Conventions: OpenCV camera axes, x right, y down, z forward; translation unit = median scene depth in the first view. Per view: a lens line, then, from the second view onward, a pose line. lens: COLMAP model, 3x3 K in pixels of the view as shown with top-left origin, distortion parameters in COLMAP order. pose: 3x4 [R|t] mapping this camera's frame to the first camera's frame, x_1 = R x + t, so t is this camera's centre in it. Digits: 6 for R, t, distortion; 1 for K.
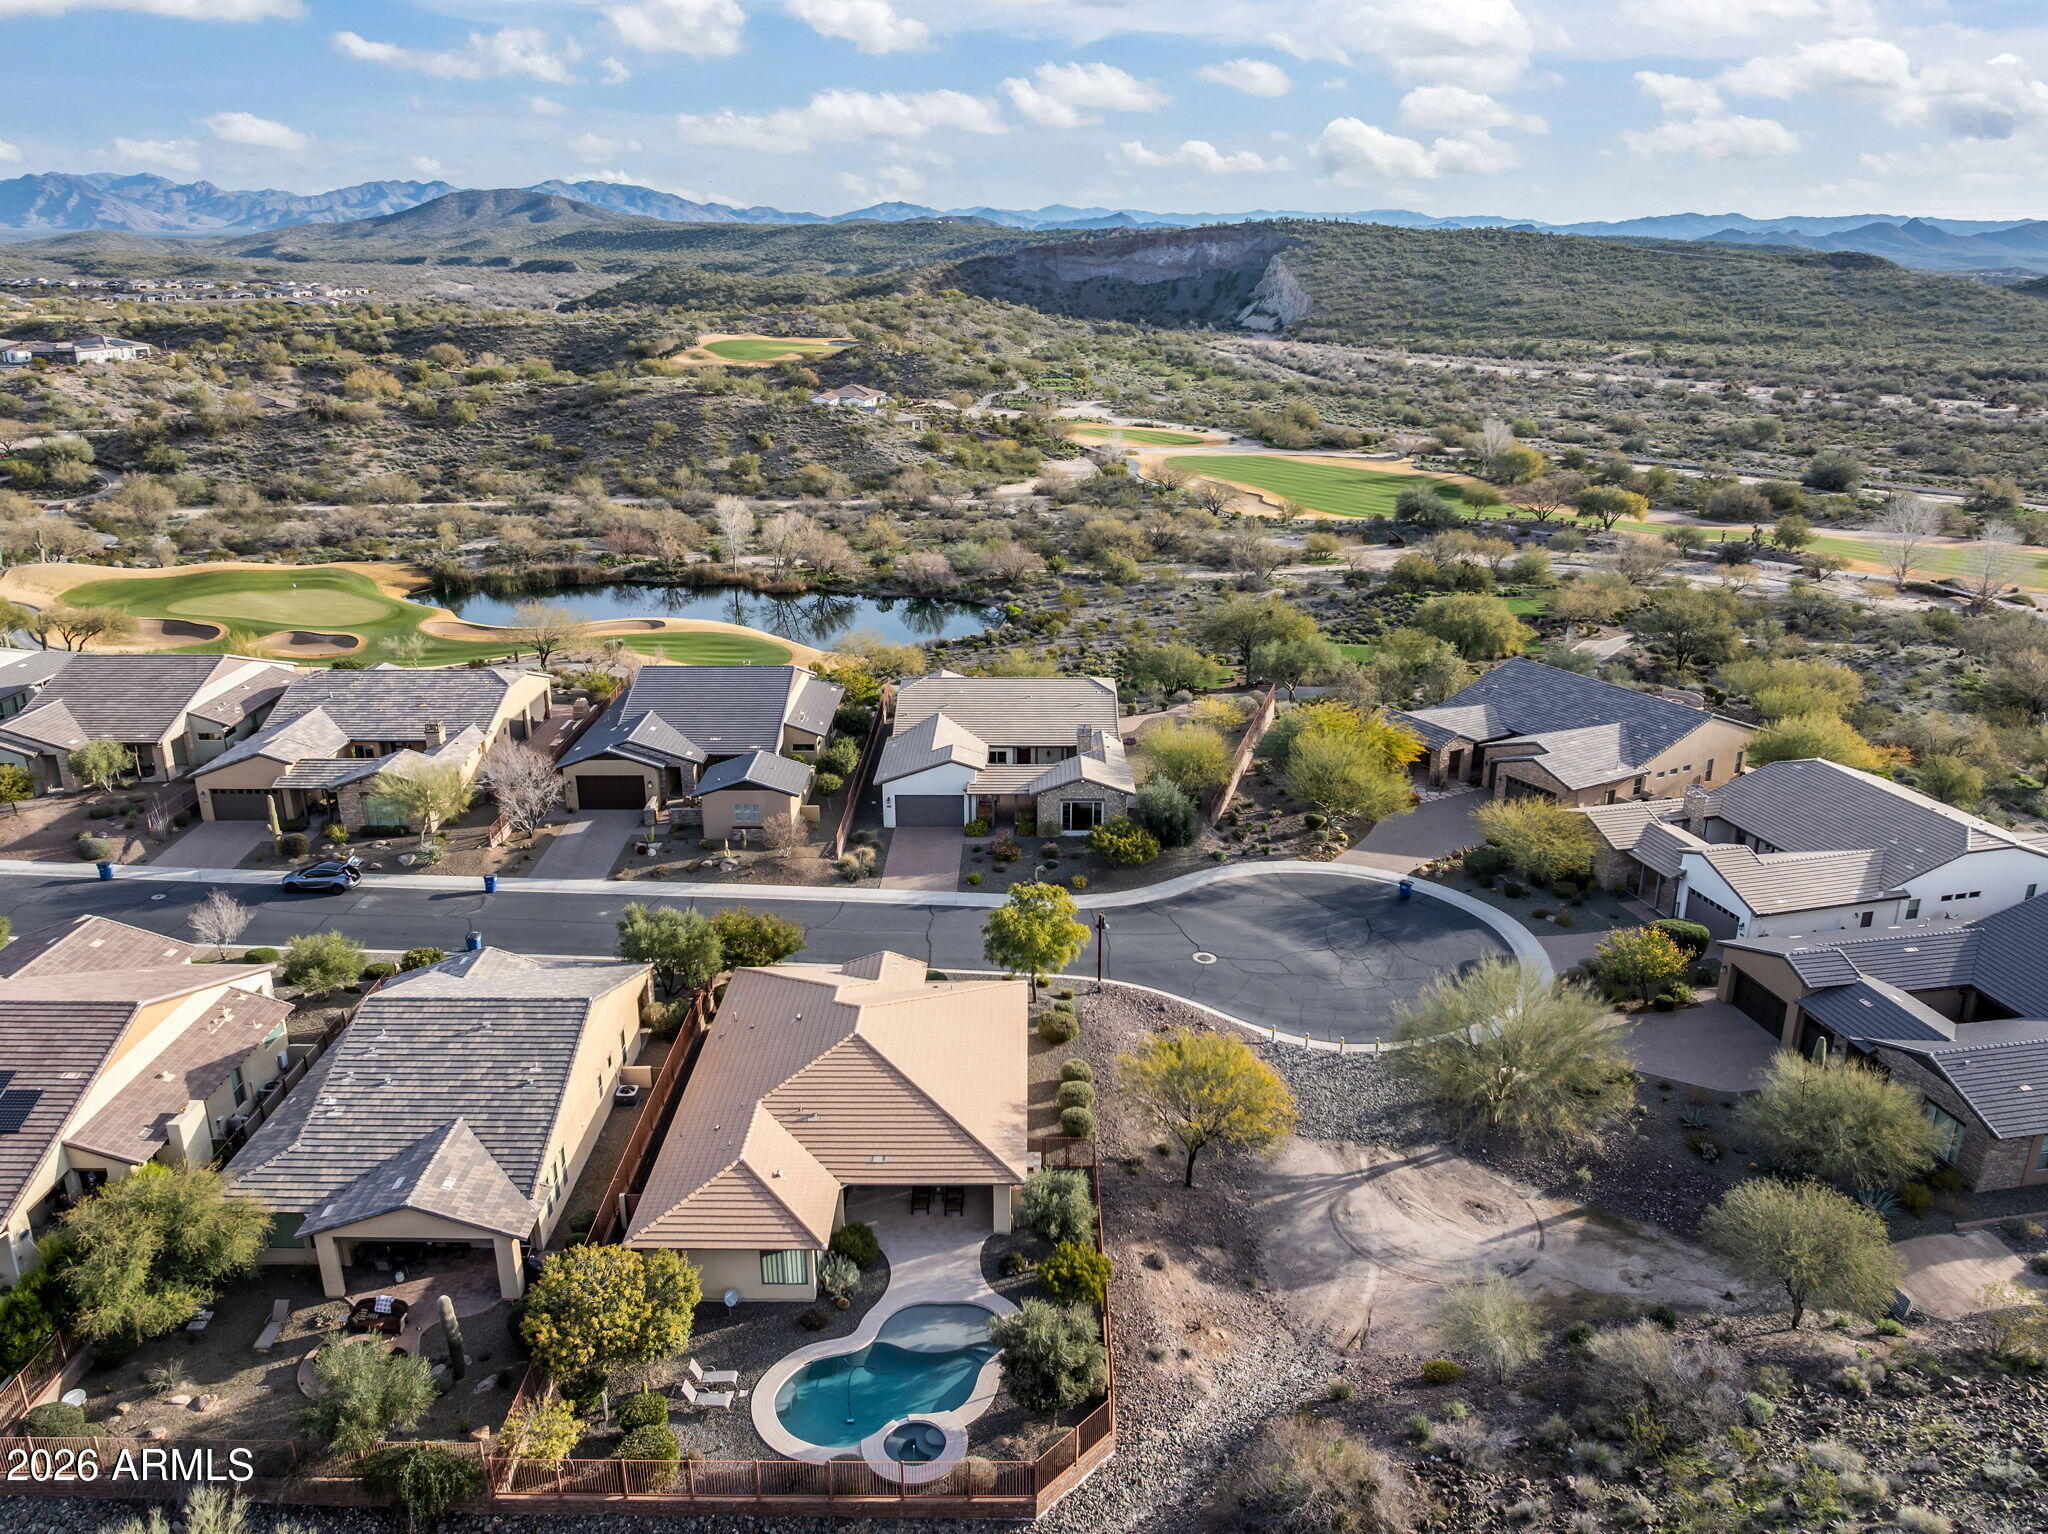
lens RADIAL K [[1477.5, 0, 1033.5], [0, 1477.5, 761.3], [0, 0, 1]] dist [-0.030541, -0.013461]
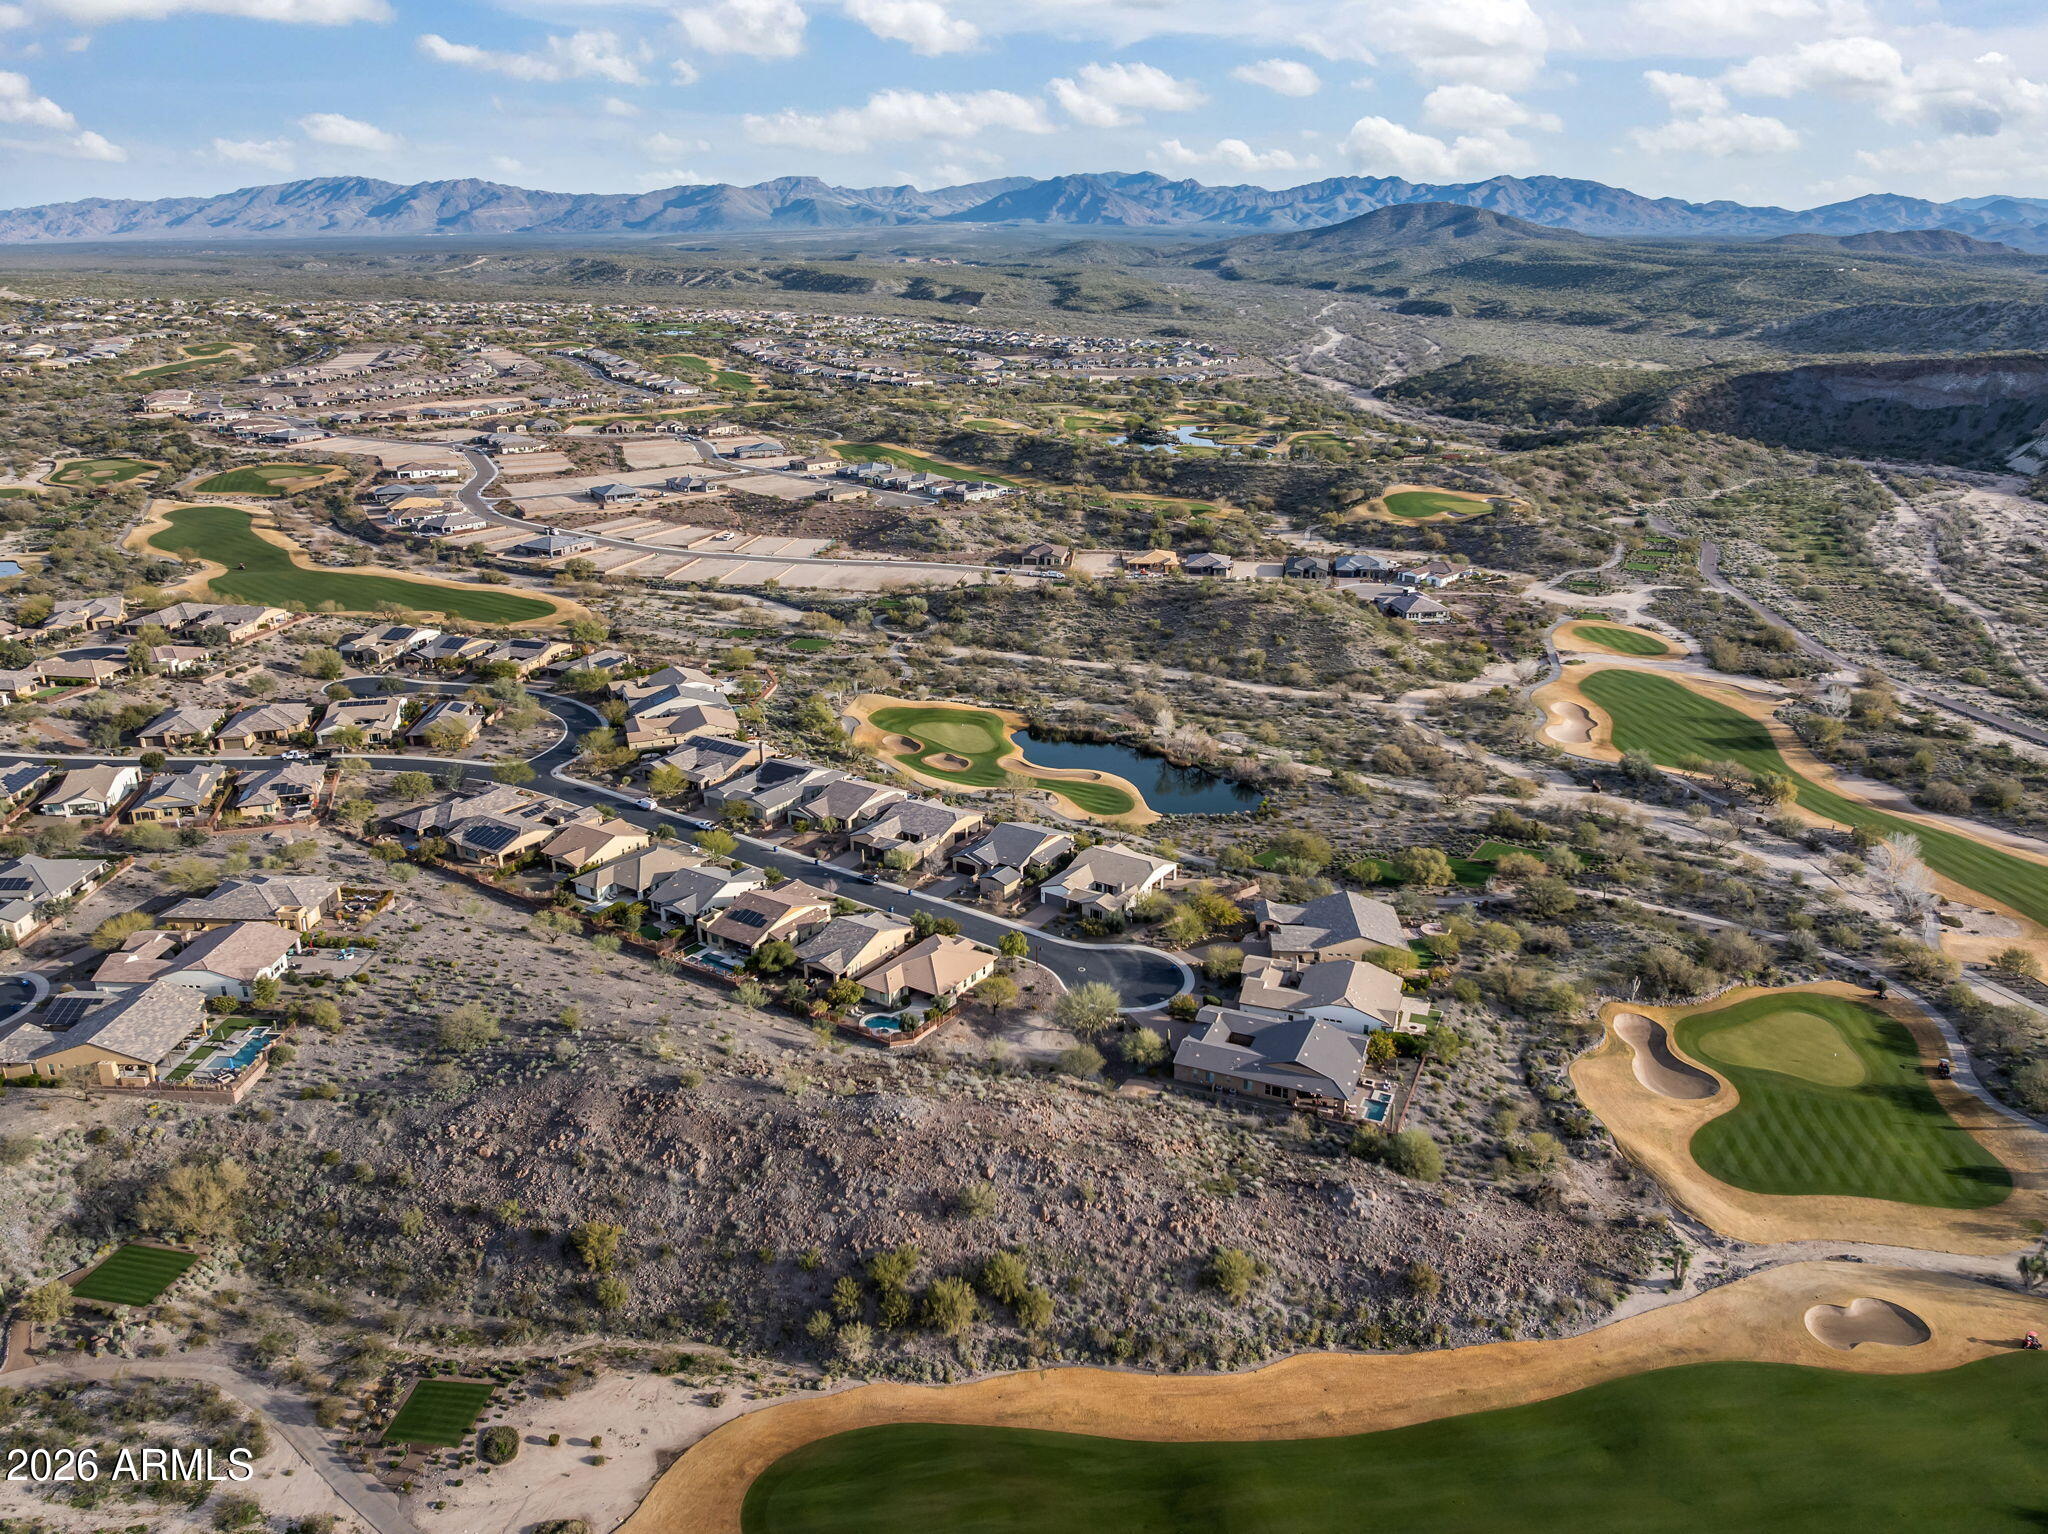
lens RADIAL K [[1477.5, 0, 1033.5], [0, 1477.5, 761.3], [0, 0, 1]] dist [-0.030541, -0.013461]
pose [[0.831410, 0.179110, -0.526000, 0.704985], [-0.176355, 0.982739, 0.055884, -0.200134], [0.526930, 0.046300, 0.848646, -0.752937]]
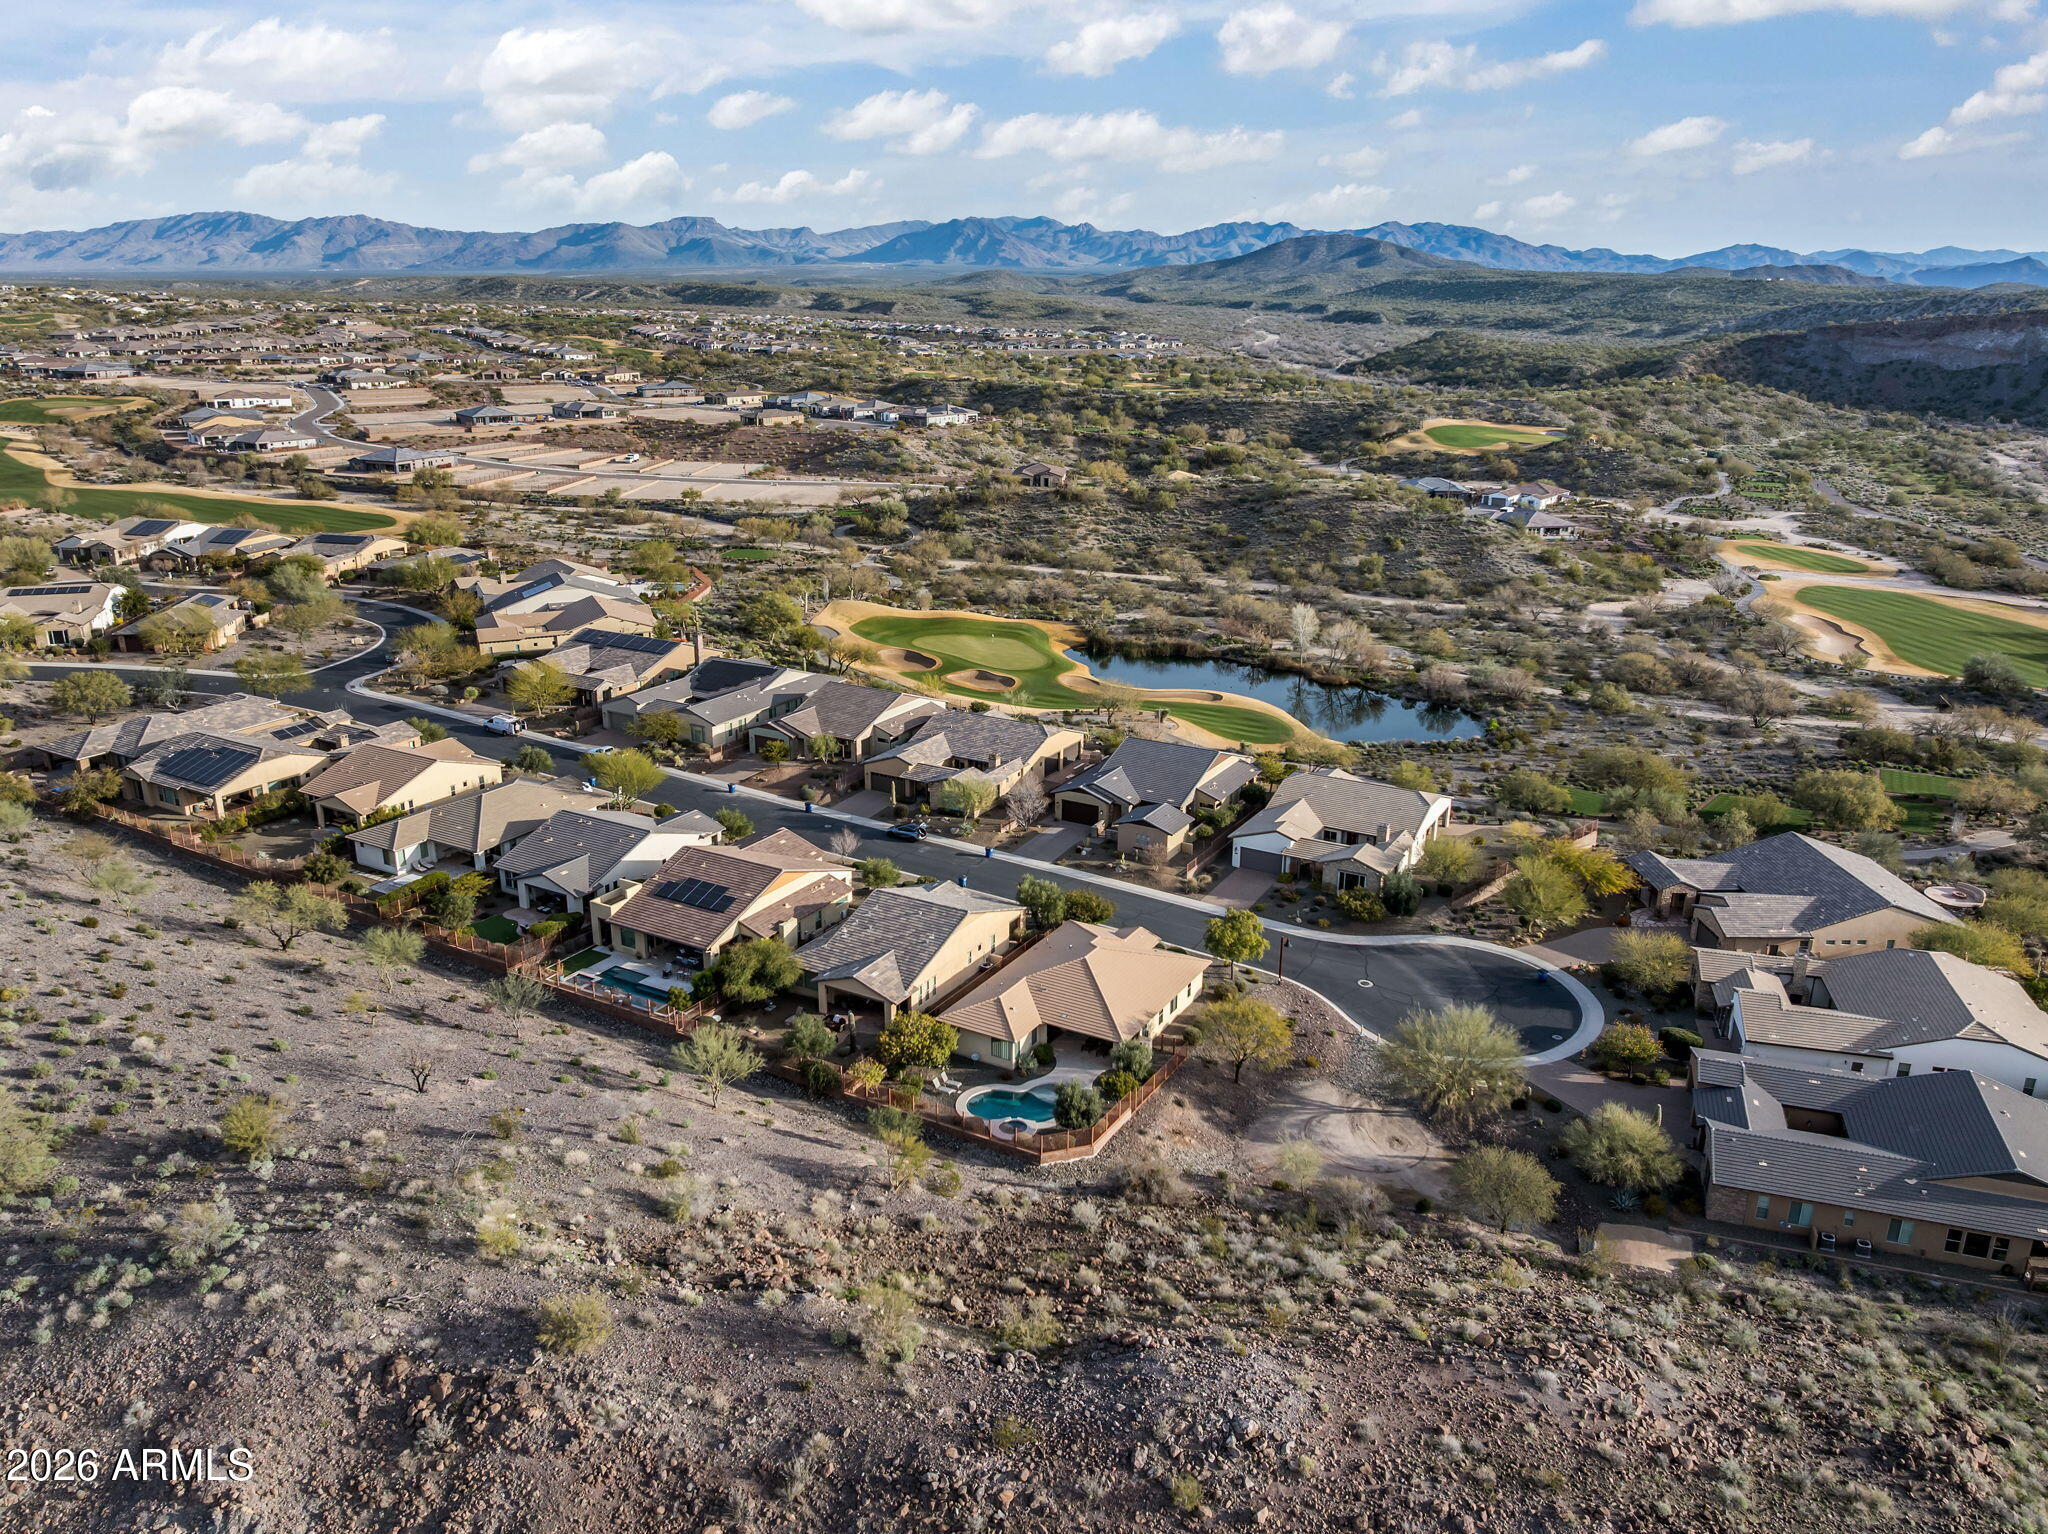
lens RADIAL K [[1479.6, 0, 1034.5], [0, 1479.6, 745.2], [0, 0, 1]] dist [-0.023773, -0.033977]
pose [[0.866917, 0.149848, -0.475396, 0.231420], [-0.166416, 0.986028, 0.007332, -0.030158], [0.469852, 0.072757, 0.879742, -0.245544]]
